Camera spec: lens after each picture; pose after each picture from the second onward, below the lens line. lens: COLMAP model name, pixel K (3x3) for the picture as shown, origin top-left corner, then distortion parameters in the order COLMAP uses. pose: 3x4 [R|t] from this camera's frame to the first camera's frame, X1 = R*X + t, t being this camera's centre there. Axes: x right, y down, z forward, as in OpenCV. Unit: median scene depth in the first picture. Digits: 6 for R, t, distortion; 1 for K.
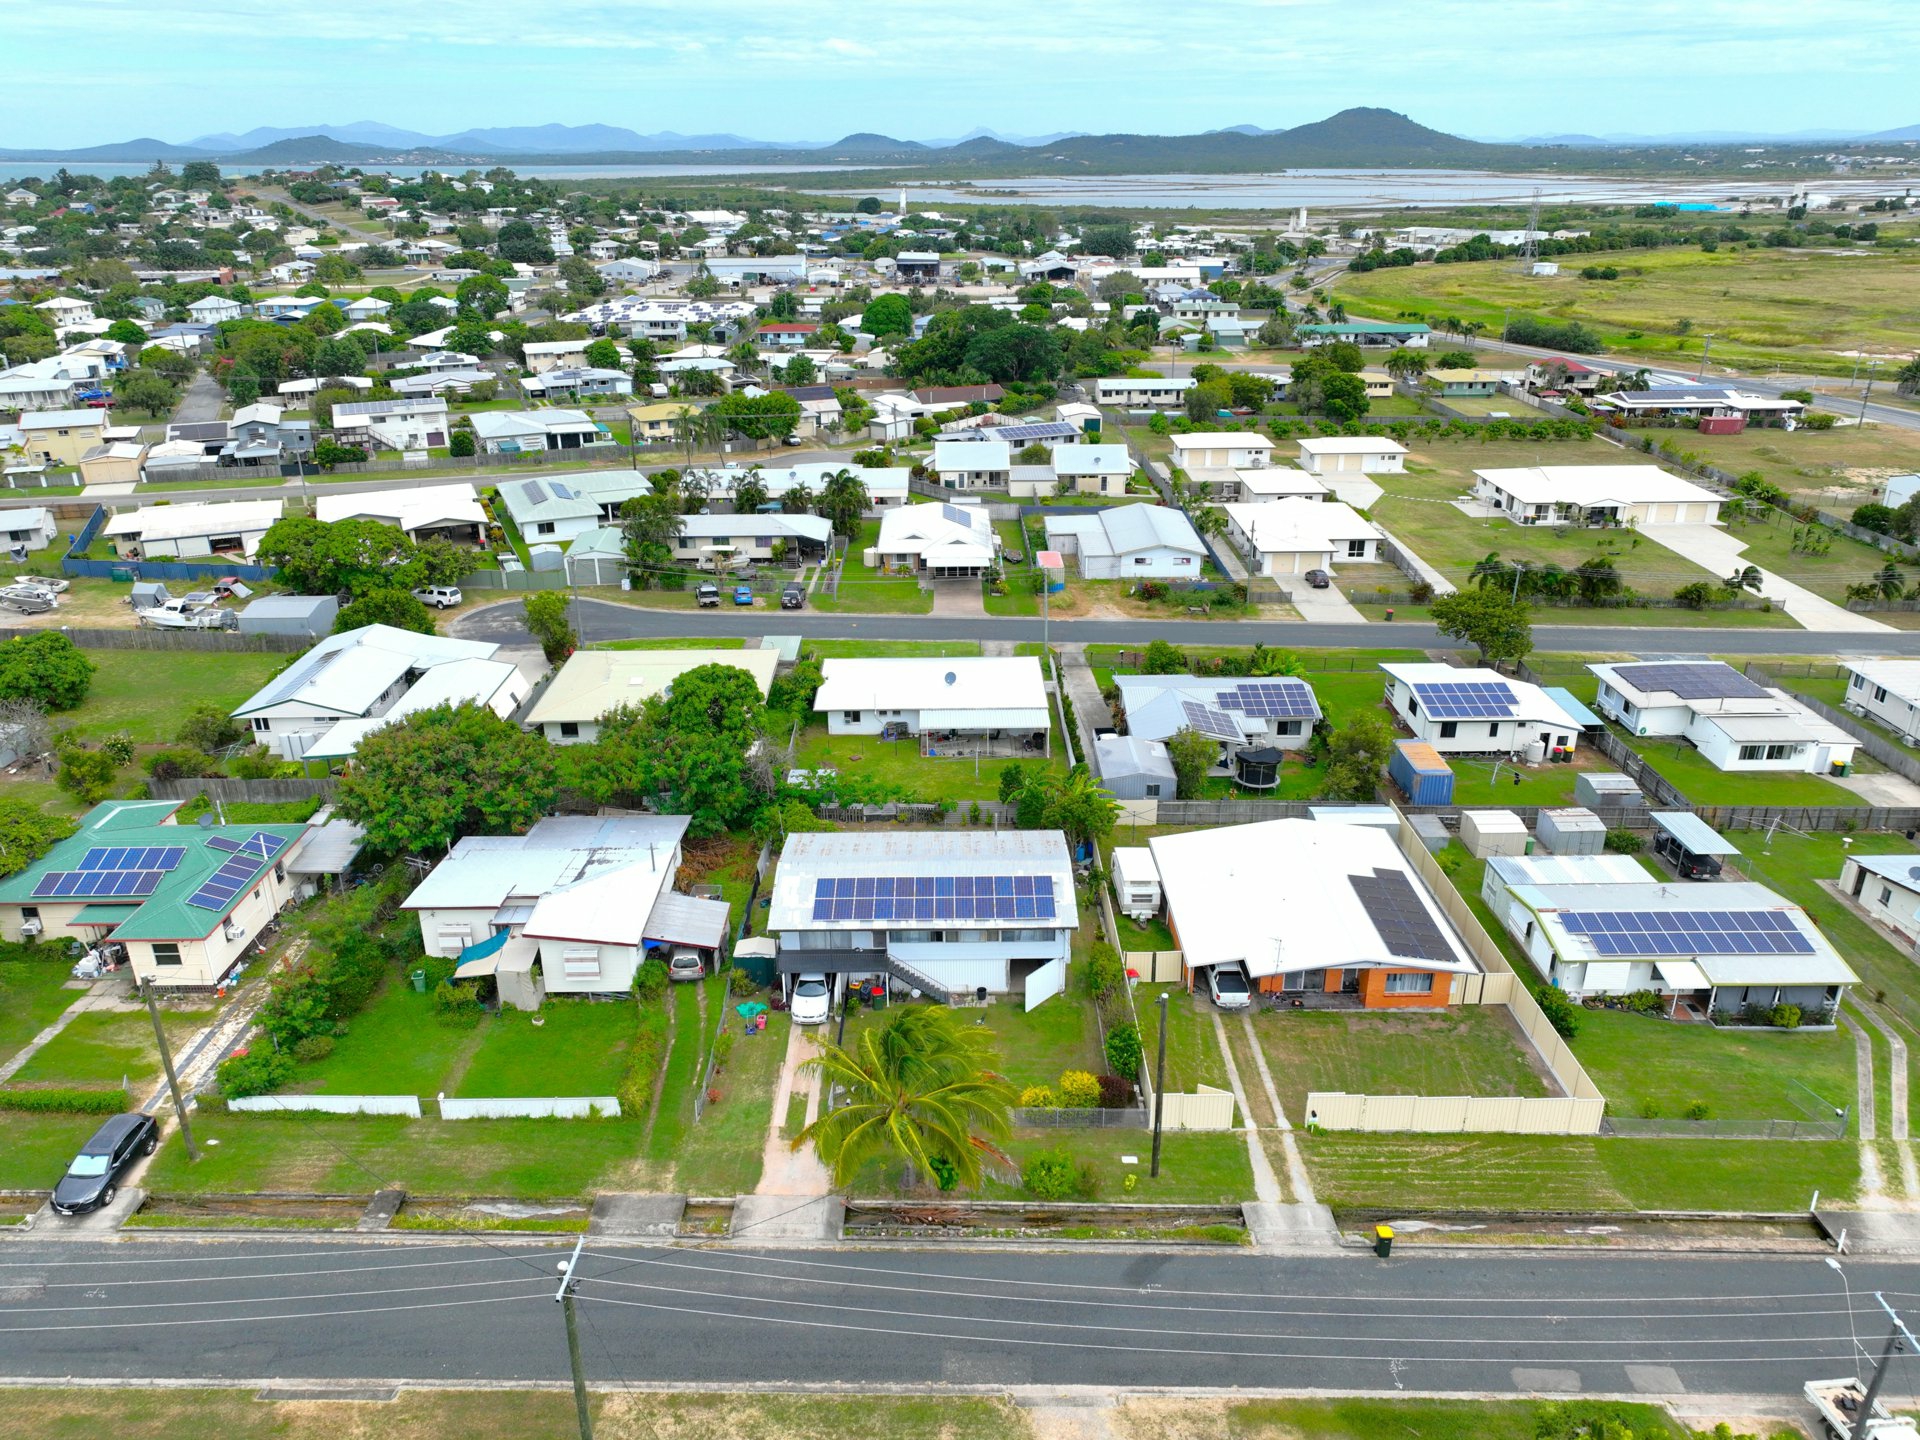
lens RADIAL K [[1347.6, 0, 960.0], [0, 1347.6, 720.0], [0, 0, 1]] dist [-0.000022, 0.013966]
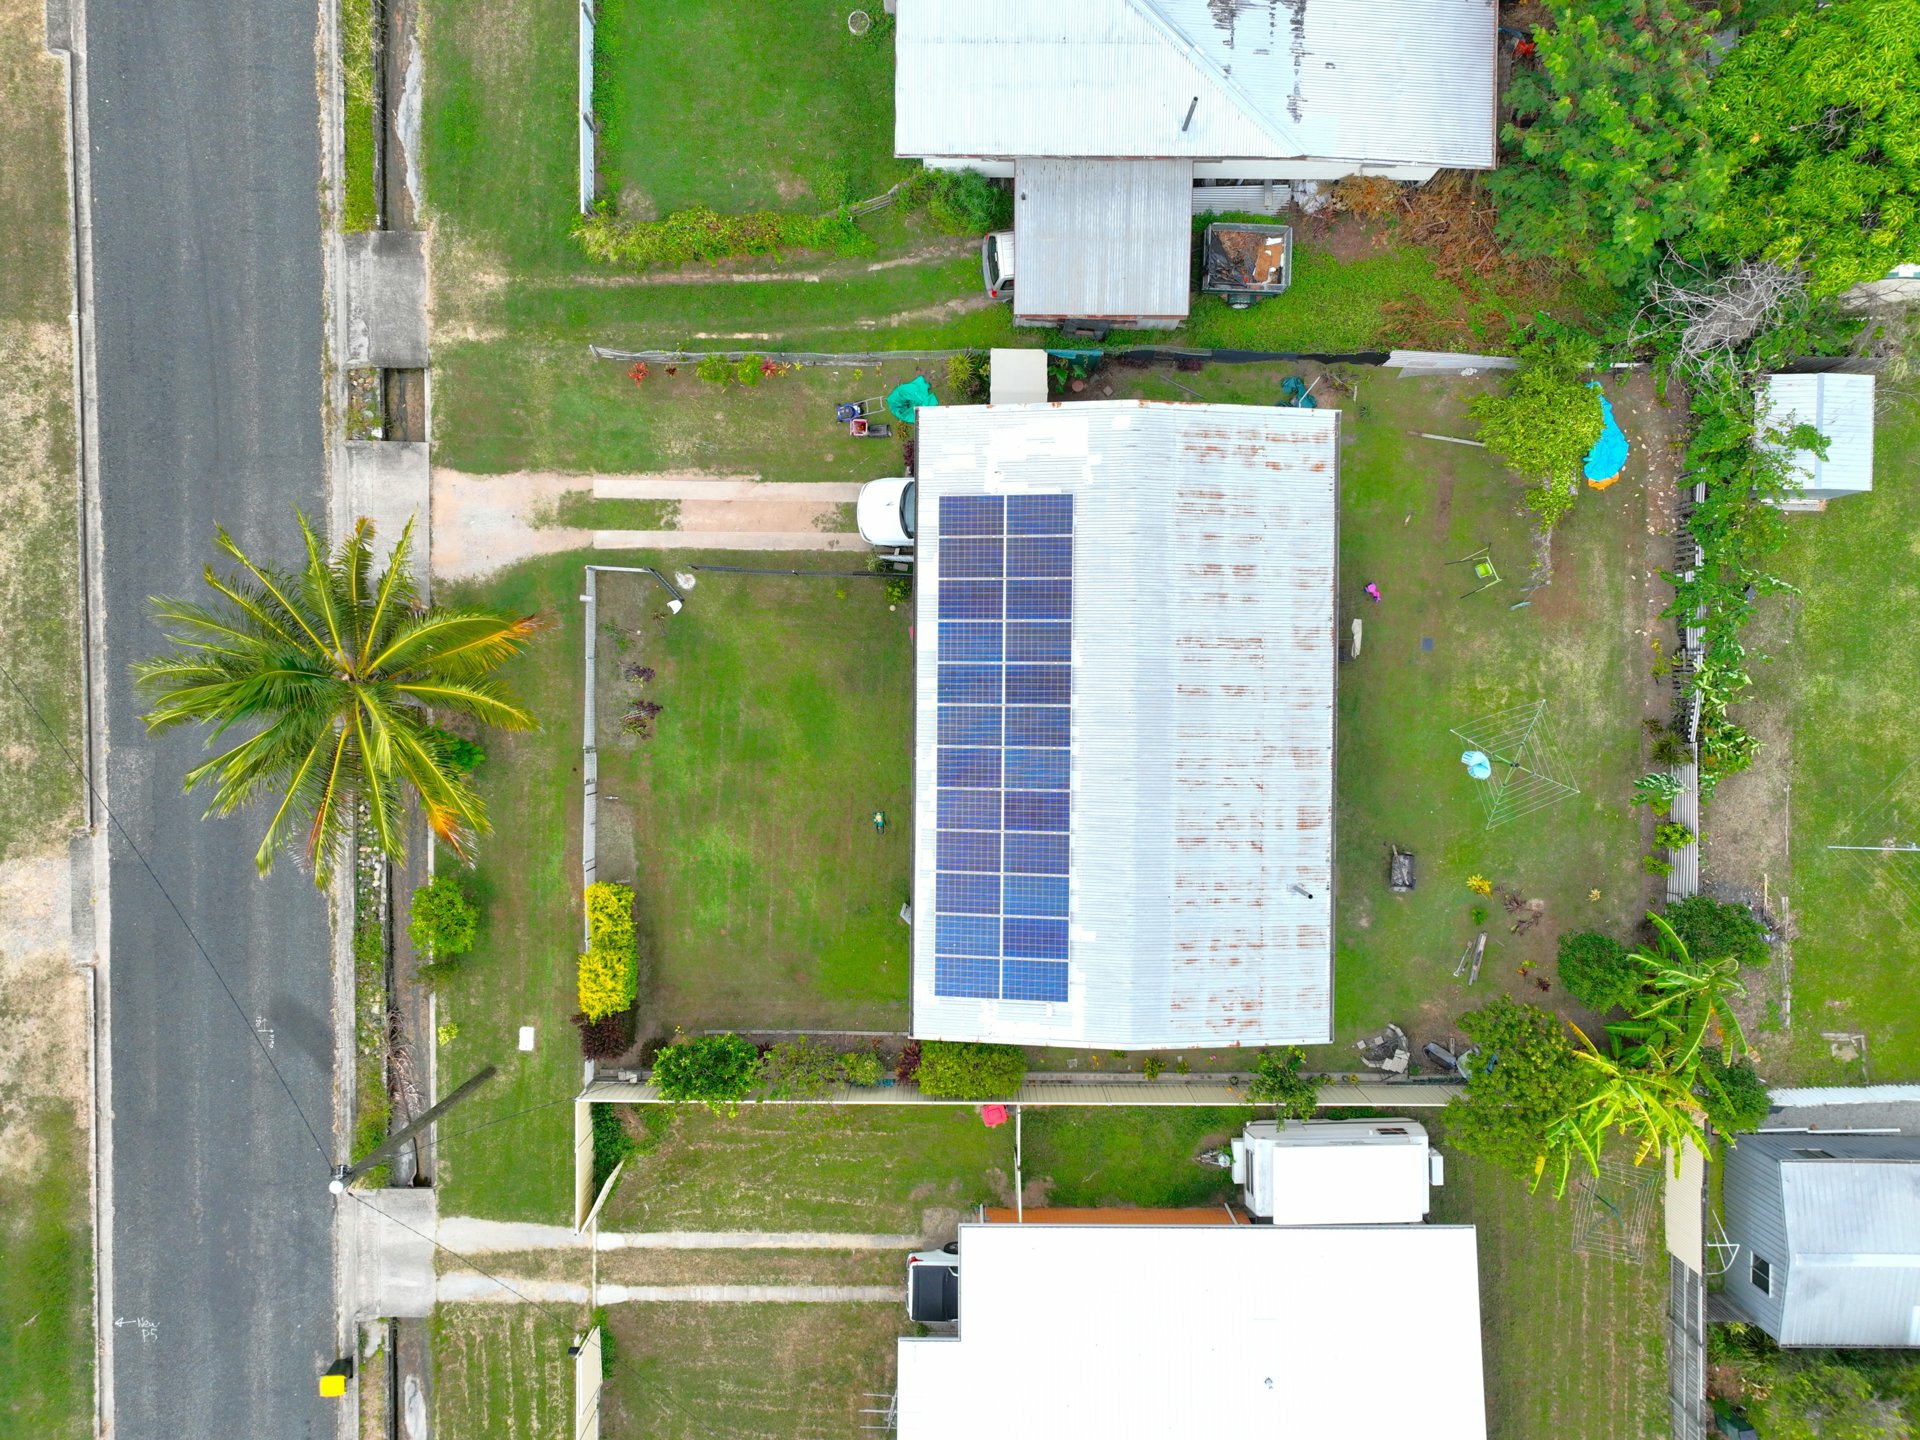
lens RADIAL K [[1347.6, 0, 960.0], [0, 1347.6, 720.0], [0, 0, 1]] dist [-0.000022, 0.013966]
pose [[-0.020189, 0.999682, 0.015114, -0.027097], [-0.386209, -0.021741, 0.922155, -0.228080], [0.922190, 0.012780, 0.386525, 0.612683]]
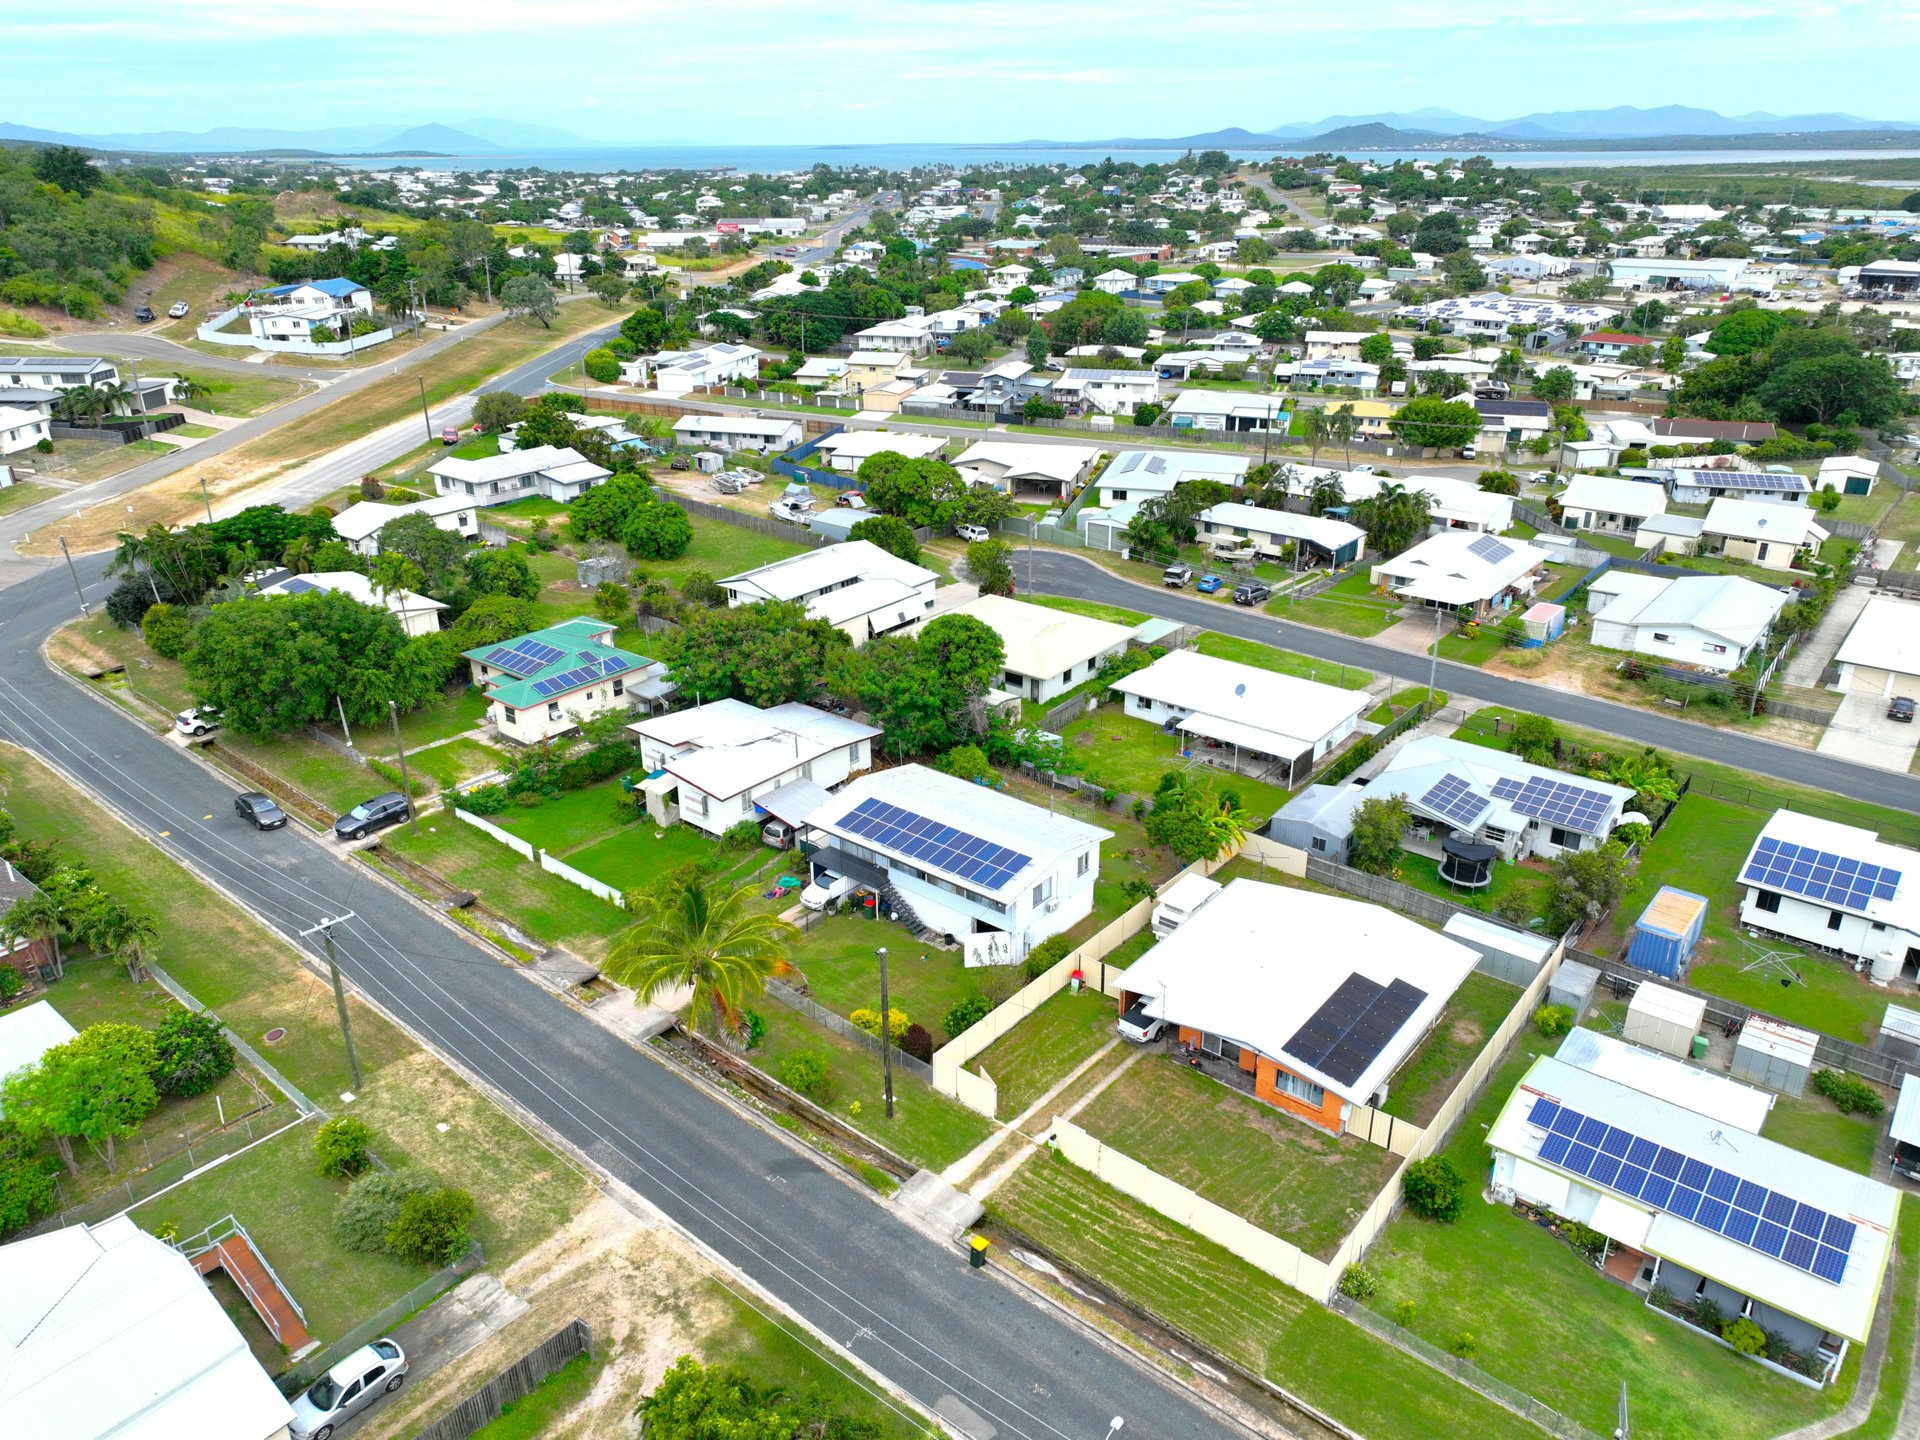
lens RADIAL K [[1347.6, 0, 960.0], [0, 1347.6, 720.0], [0, 0, 1]] dist [-0.000022, 0.013966]
pose [[0.769846, 0.252451, -0.586179, 0.479828], [-0.247018, 0.964723, 0.091064, -0.055488], [0.588489, 0.074692, 0.805047, 0.082730]]
